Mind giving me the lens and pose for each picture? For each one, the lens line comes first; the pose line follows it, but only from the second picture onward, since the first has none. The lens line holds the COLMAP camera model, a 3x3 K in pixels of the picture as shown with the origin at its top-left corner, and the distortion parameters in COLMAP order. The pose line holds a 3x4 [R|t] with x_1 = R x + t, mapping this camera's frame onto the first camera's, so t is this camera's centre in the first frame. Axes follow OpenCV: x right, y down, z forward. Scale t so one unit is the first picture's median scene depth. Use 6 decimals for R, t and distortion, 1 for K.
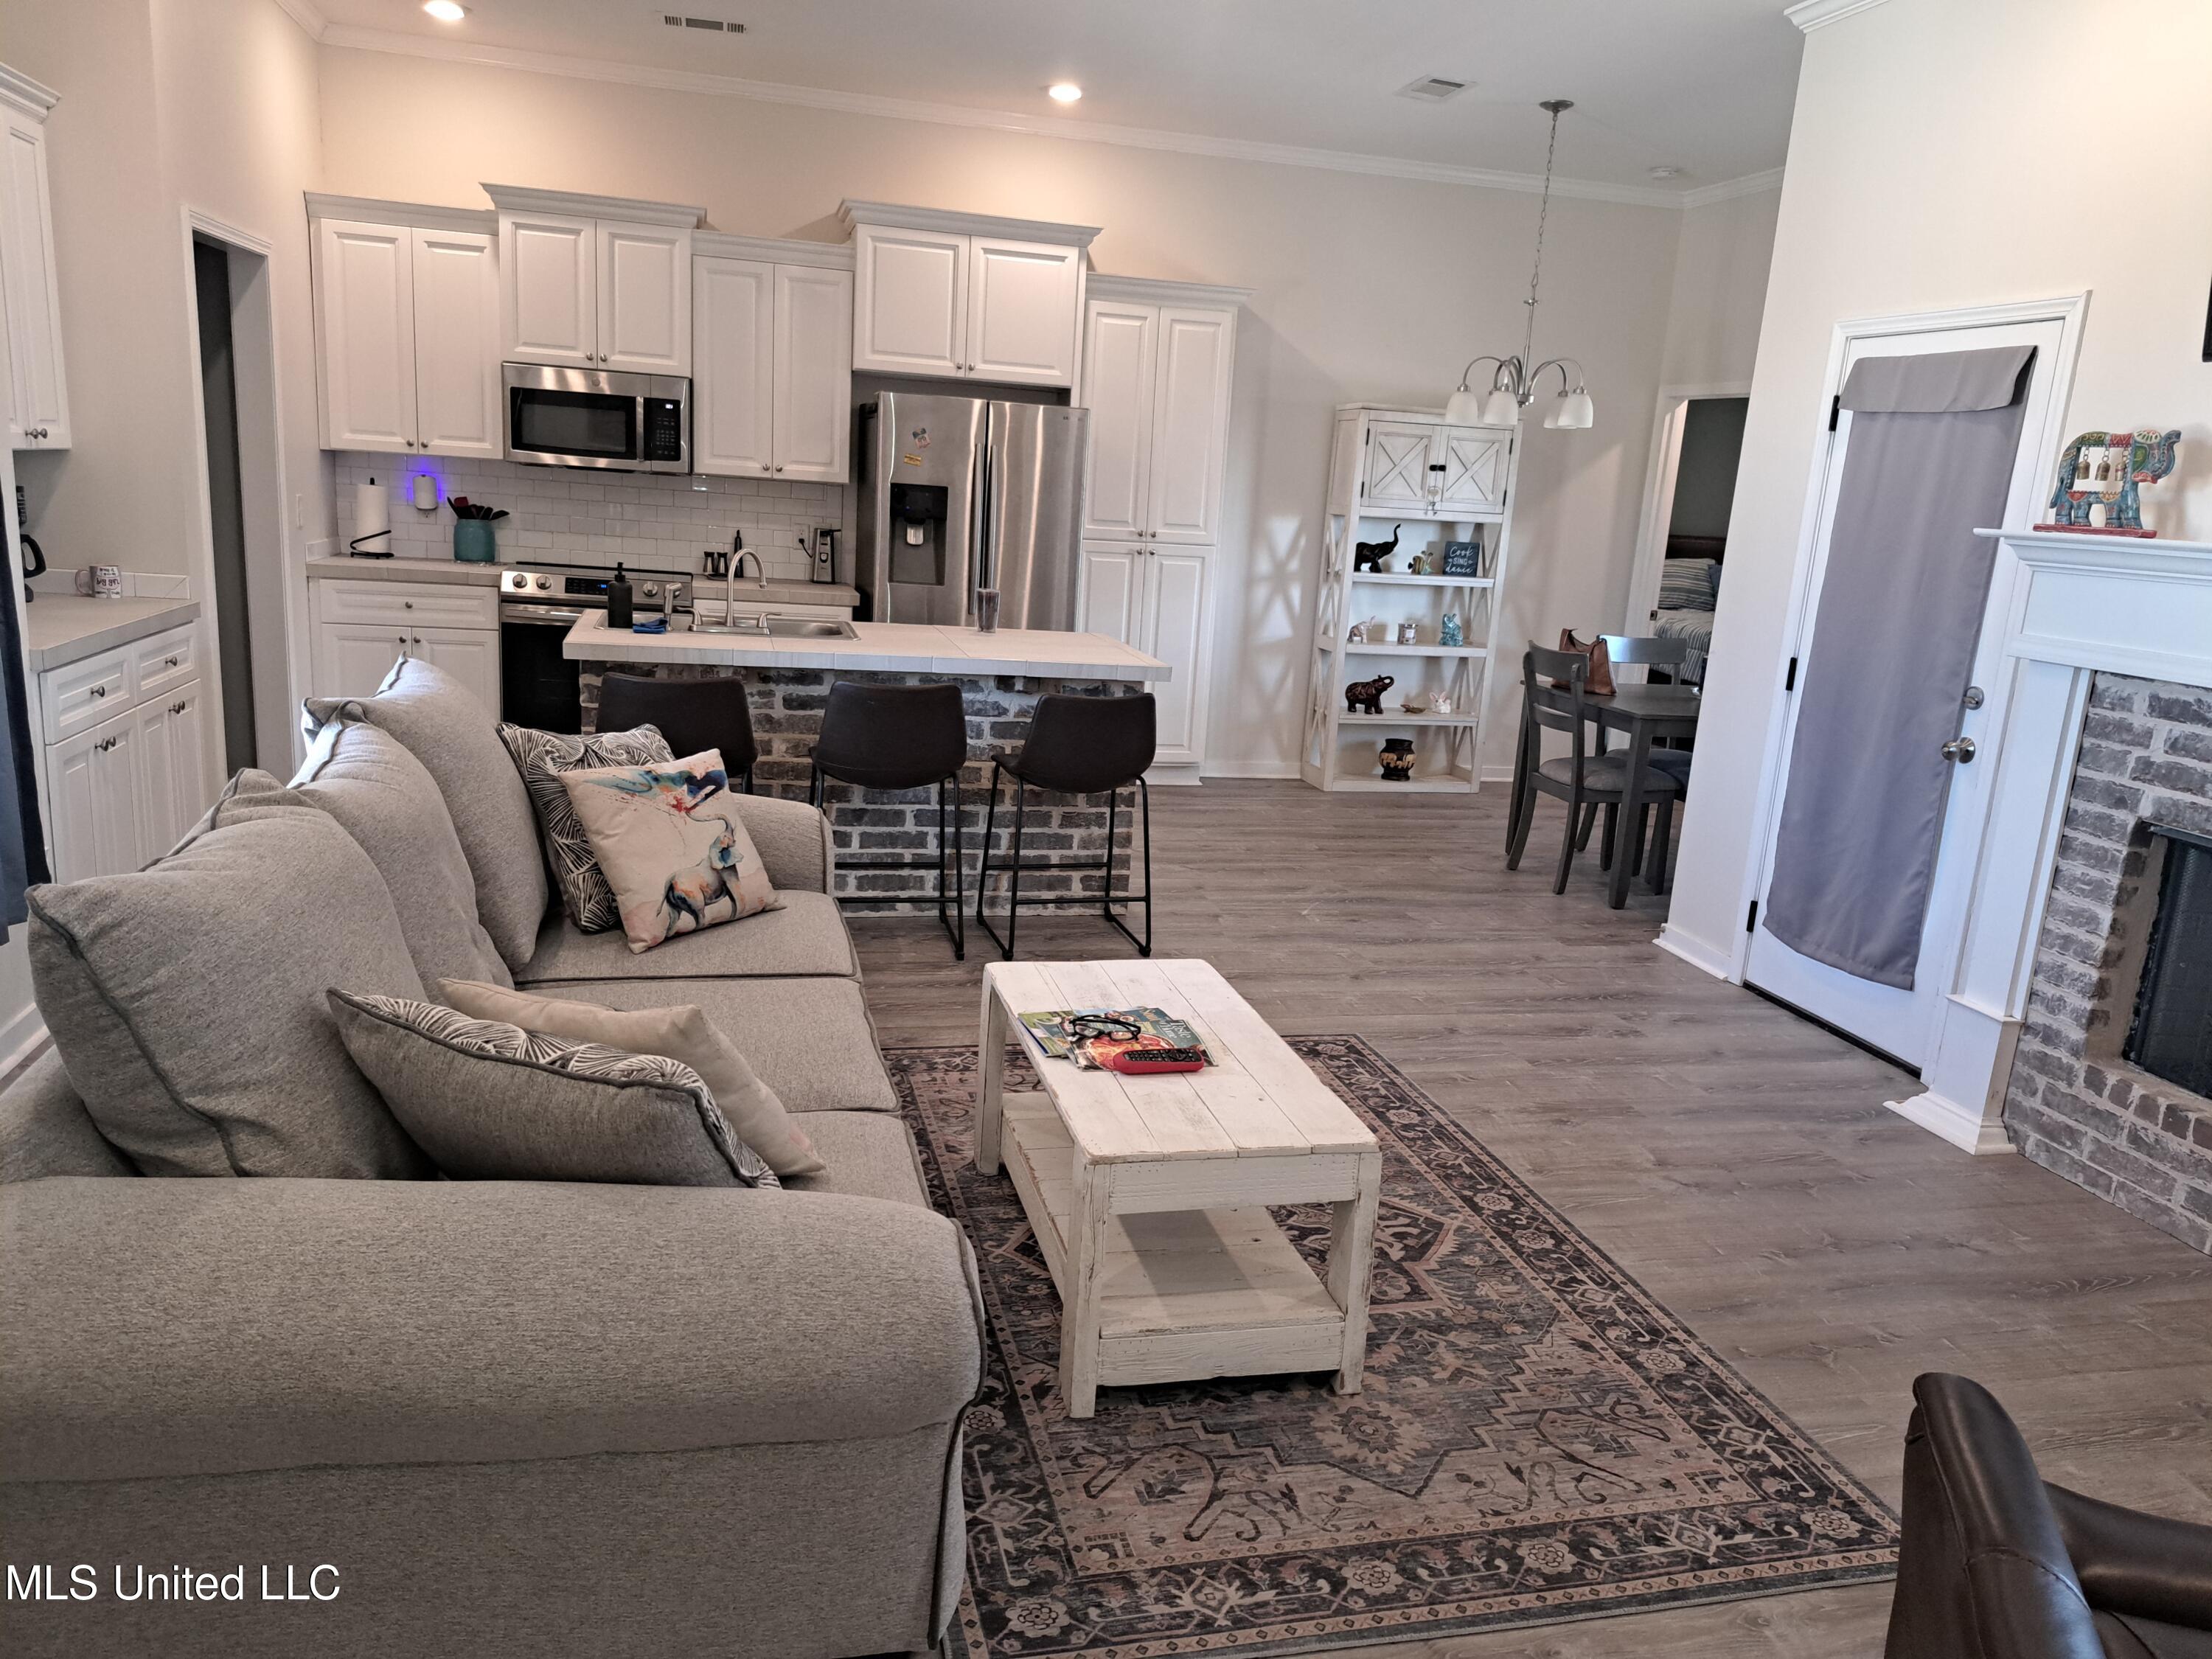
lens RADIAL K [[1570.0, 0, 1111.0], [0, 1570.0, 823.4], [0, 0, 1]] dist [0.062620, -0.064399]
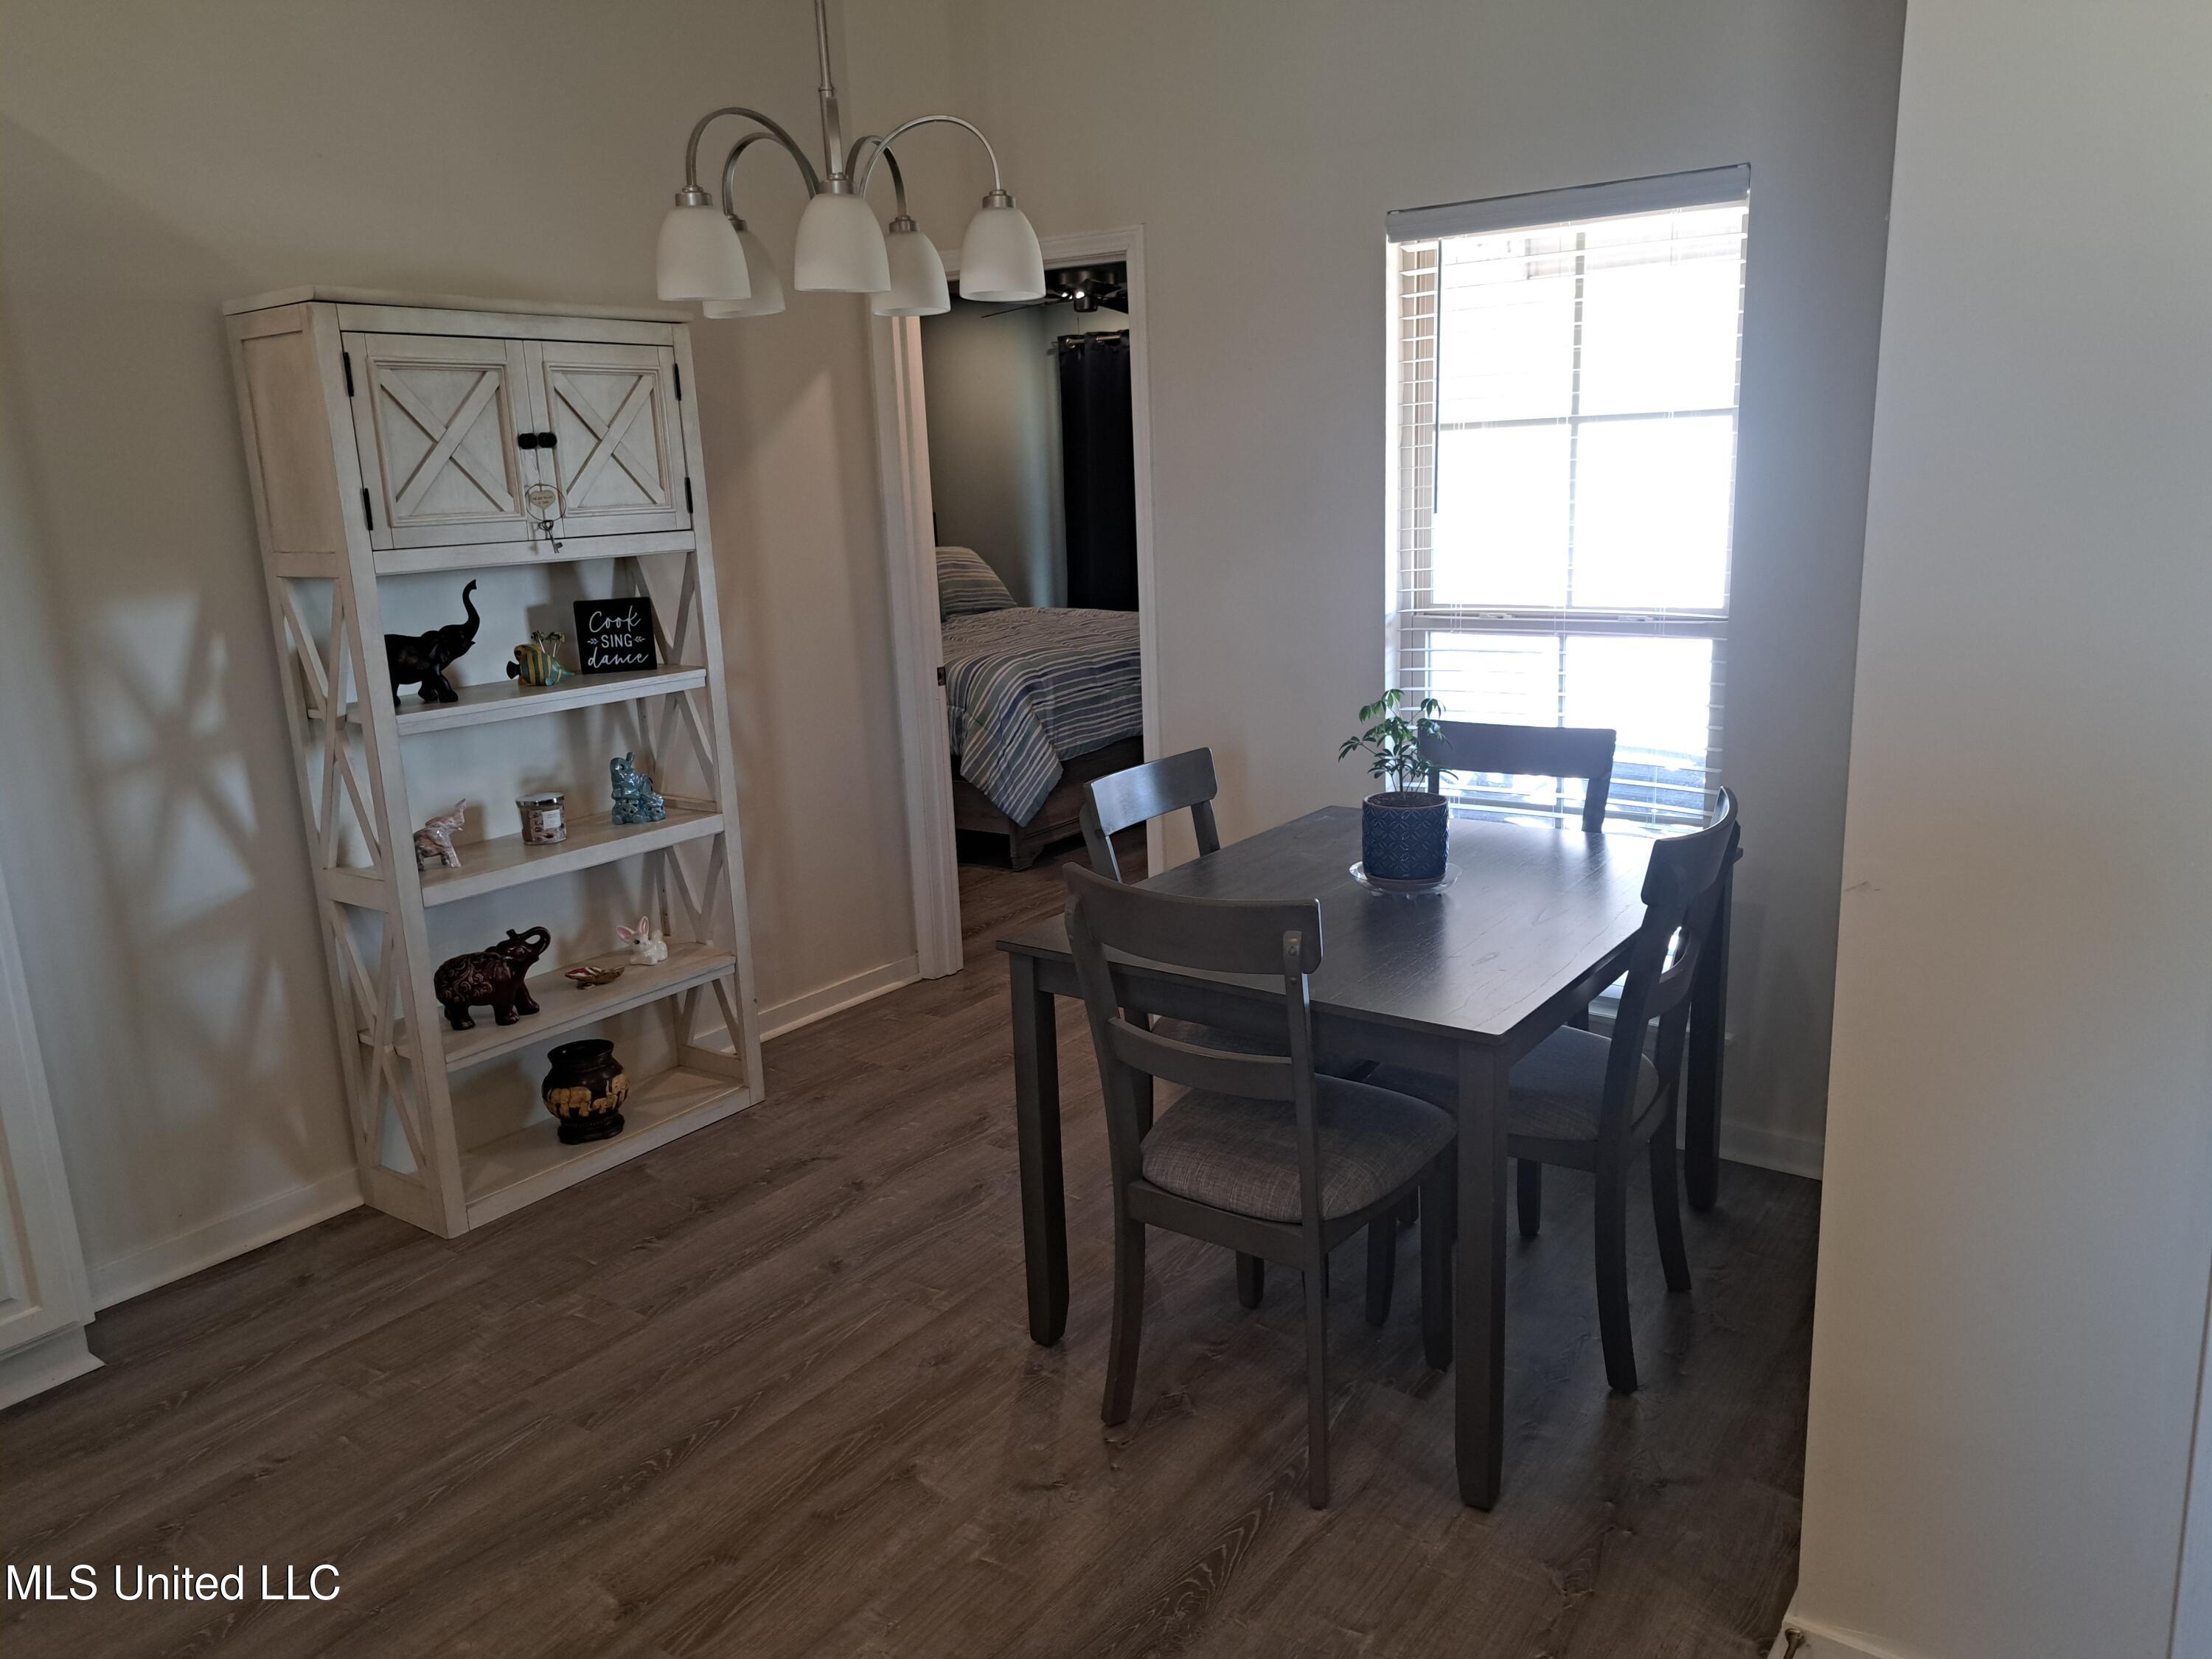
lens RADIAL K [[1570.0, 0, 1111.0], [0, 1570.0, 823.4], [0, 0, 1]] dist [0.062620, -0.064399]
pose [[0.757672, -0.234533, 0.609038, 0.042849], [0.230877, 0.969175, 0.085995, -0.135536], [-0.610433, 0.075457, 0.788465, 0.618904]]
